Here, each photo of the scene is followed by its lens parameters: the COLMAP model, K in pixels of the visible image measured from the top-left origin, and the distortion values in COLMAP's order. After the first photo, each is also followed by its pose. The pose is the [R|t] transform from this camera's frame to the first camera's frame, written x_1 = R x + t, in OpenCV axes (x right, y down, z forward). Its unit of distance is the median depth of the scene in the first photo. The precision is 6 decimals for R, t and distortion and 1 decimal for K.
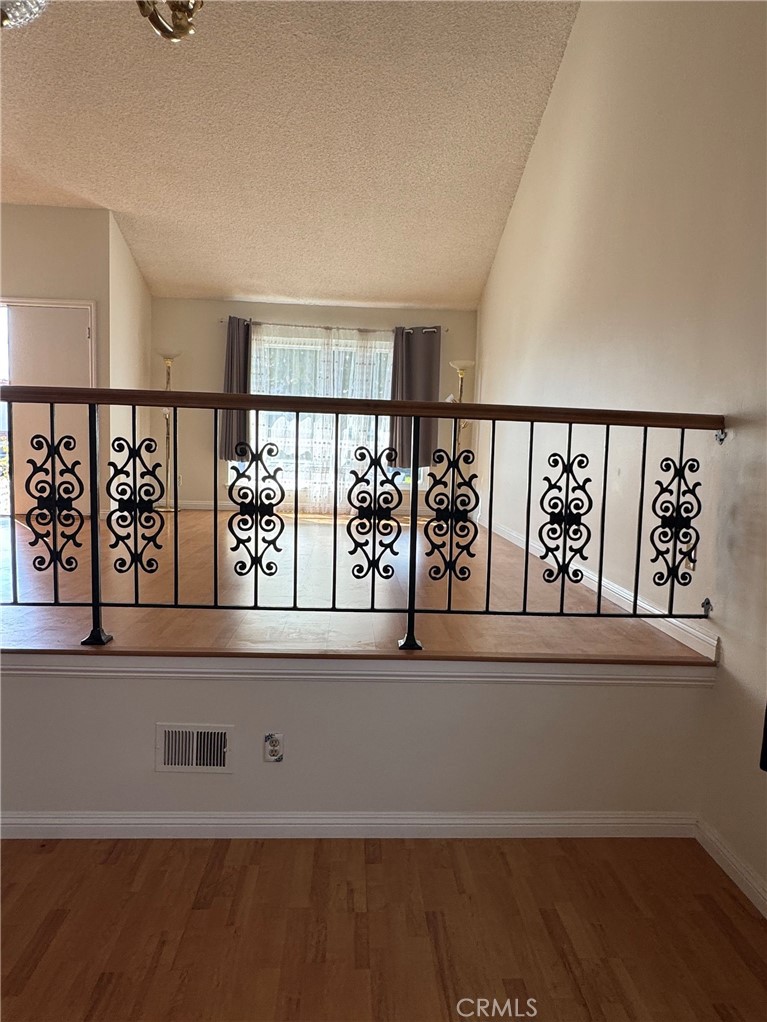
lens RADIAL K [[634.4, 0, 382.6], [0, 634.4, 507.7], [0, 0, 1]] dist [0.001976, -0.001719]
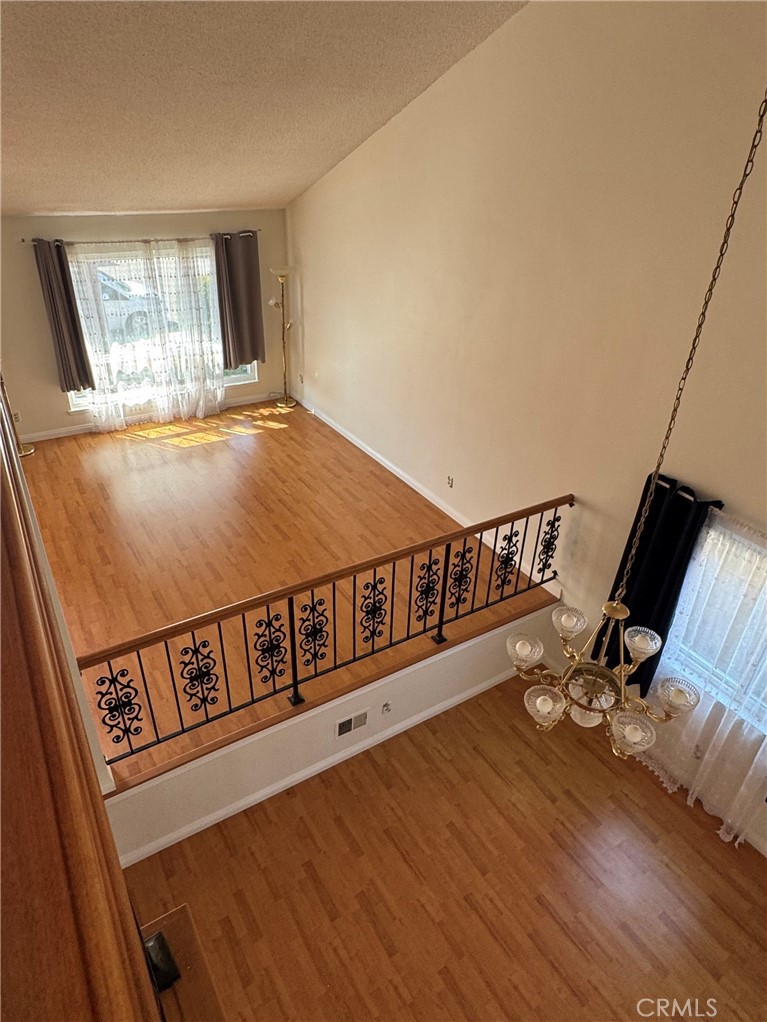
lens RADIAL K [[634.4, 0, 379.1], [0, 634.4, 510.5], [0, 0, 1]] dist [0.001976, -0.001719]
pose [[0.876404, -0.249016, 0.412198, -0.827066], [0.038249, 0.889224, 0.455871, -1.030522], [-0.480055, -0.383761, 0.788844, -0.295068]]
